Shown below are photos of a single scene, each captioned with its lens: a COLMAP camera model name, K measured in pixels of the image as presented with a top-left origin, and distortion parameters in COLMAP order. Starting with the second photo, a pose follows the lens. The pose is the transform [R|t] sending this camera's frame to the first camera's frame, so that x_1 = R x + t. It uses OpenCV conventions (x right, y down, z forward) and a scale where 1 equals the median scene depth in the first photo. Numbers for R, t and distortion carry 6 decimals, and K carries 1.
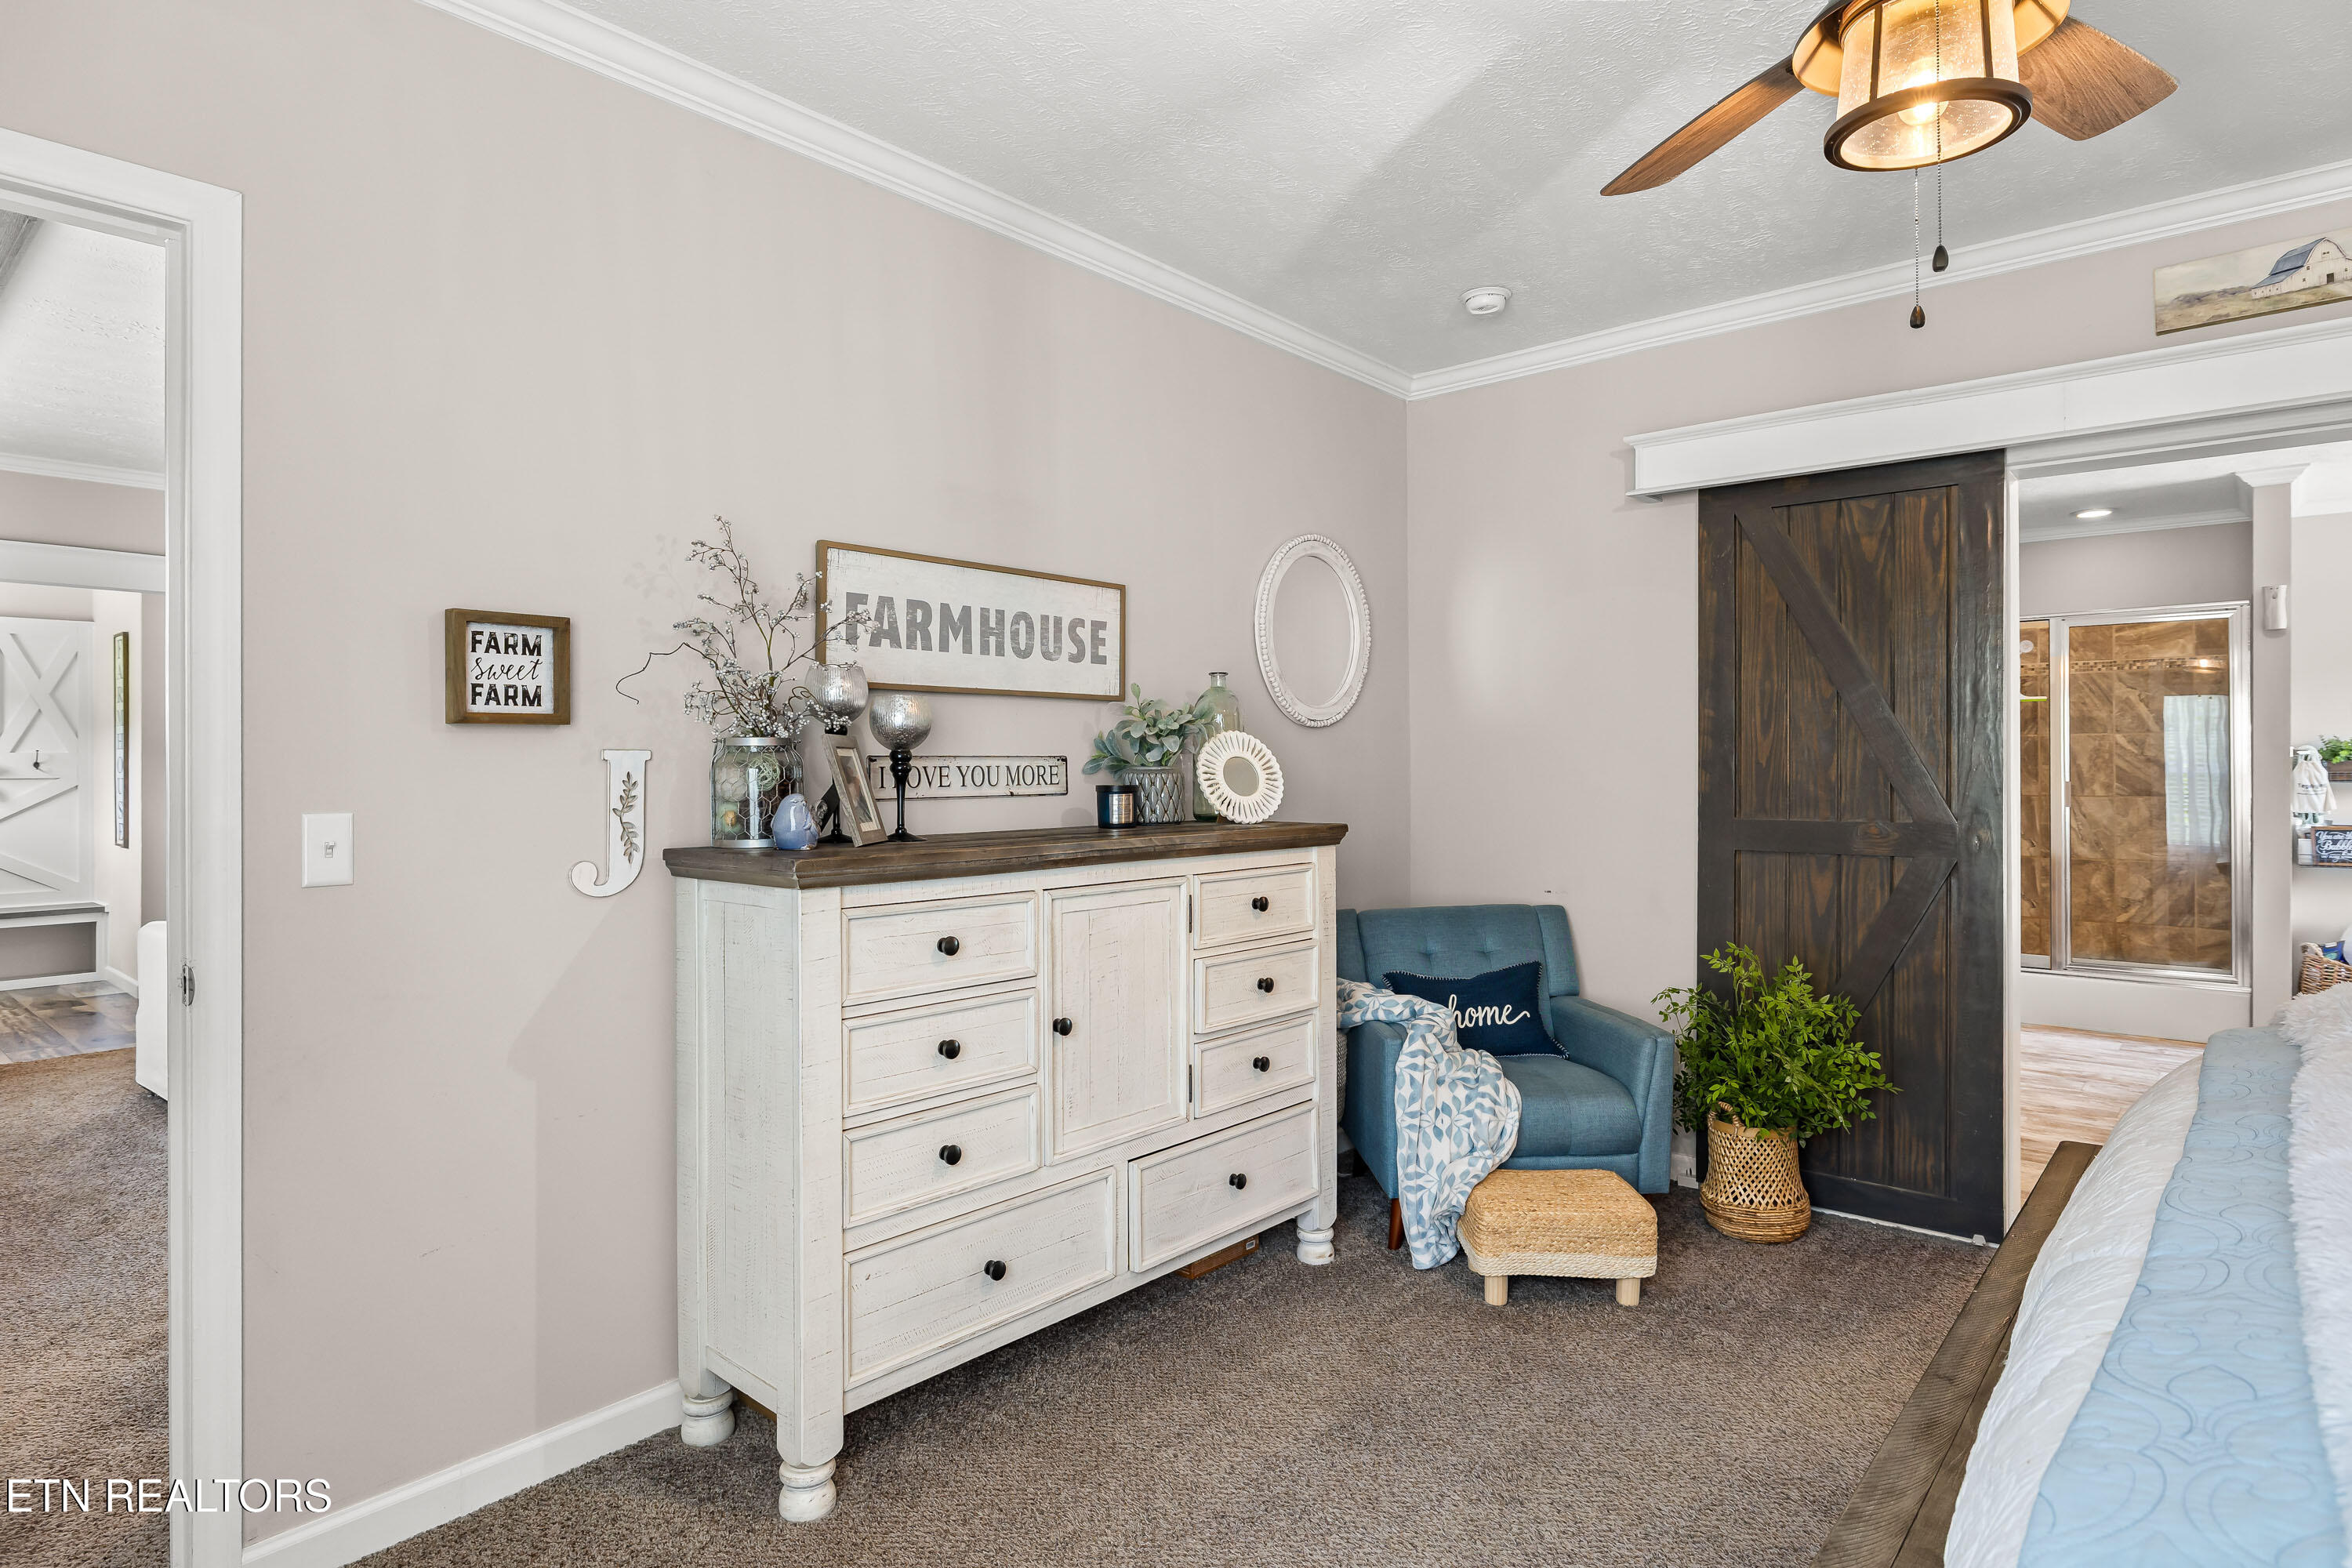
lens RADIAL K [[1301.8, 0, 1161.8], [0, 1301.8, 767.5], [0, 0, 1]] dist [-0.007795, 0.004745]
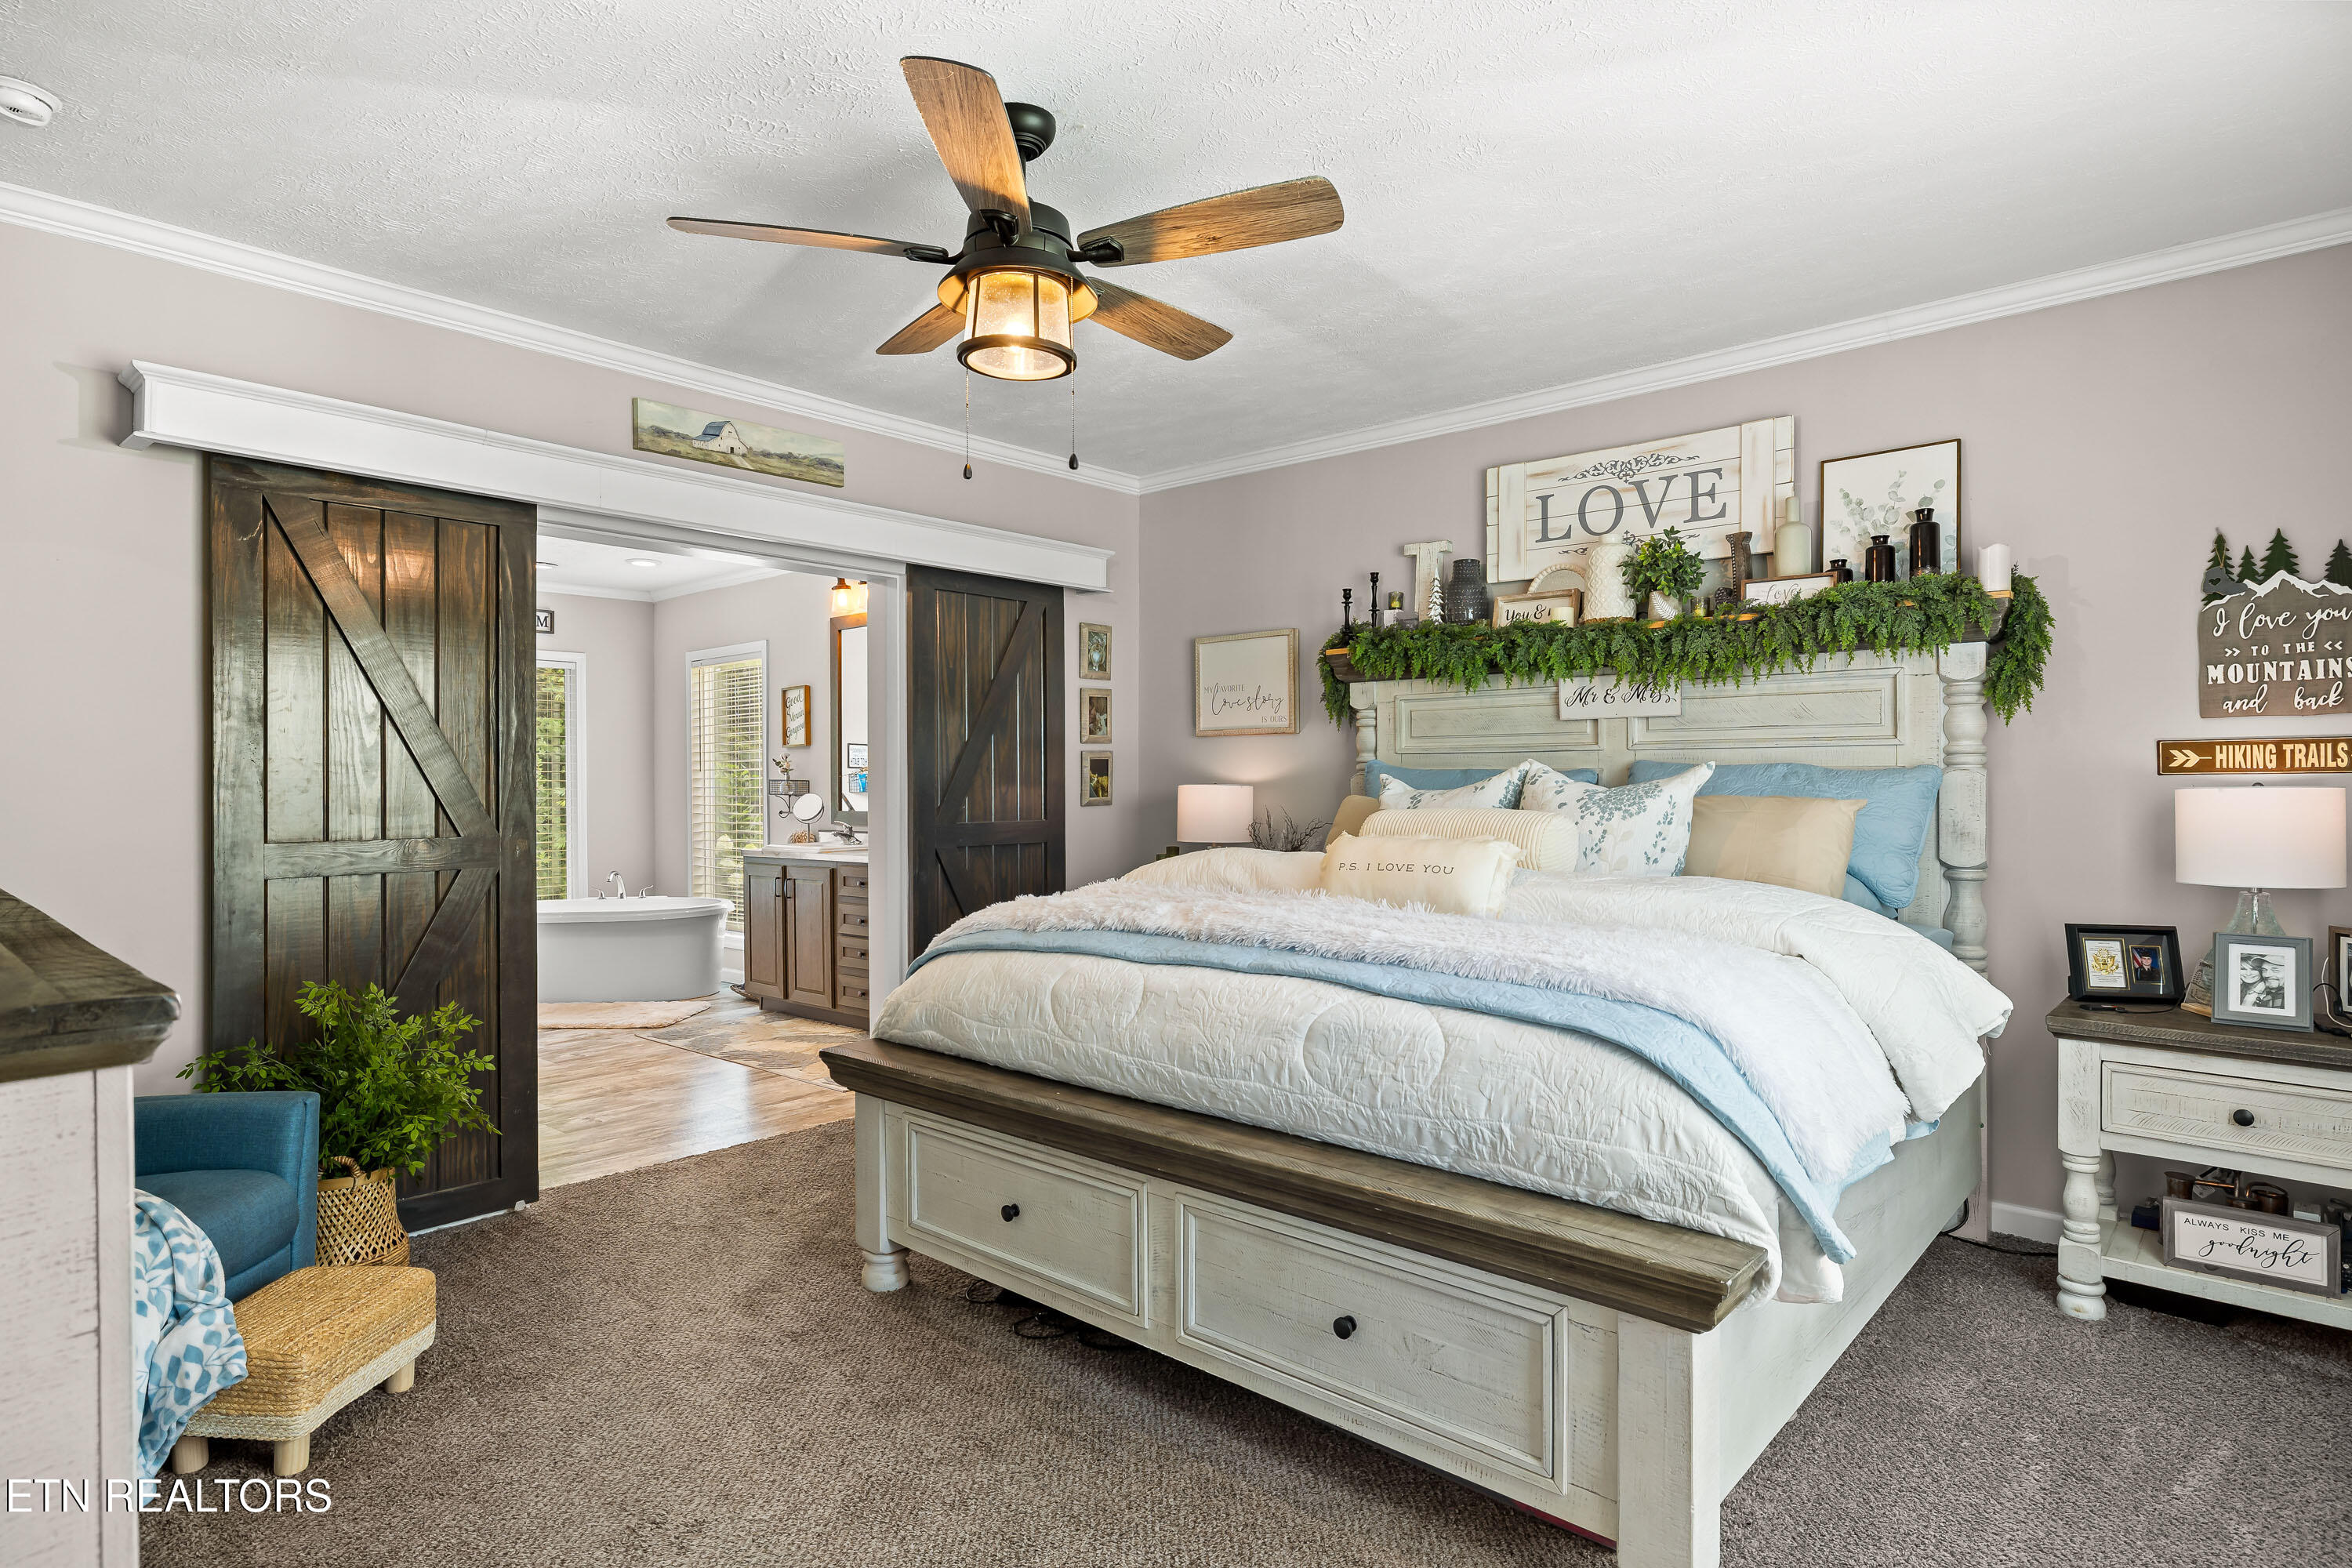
lens RADIAL K [[1301.8, 0, 1161.9], [0, 1301.8, 789.6], [0, 0, 1]] dist [-0.007795, 0.004745]
pose [[-0.013989, -0.007028, 0.999877, -0.505557], [0.002703, 0.999971, 0.007066, -0.001831], [-0.999898, 0.002802, -0.013970, 0.466989]]
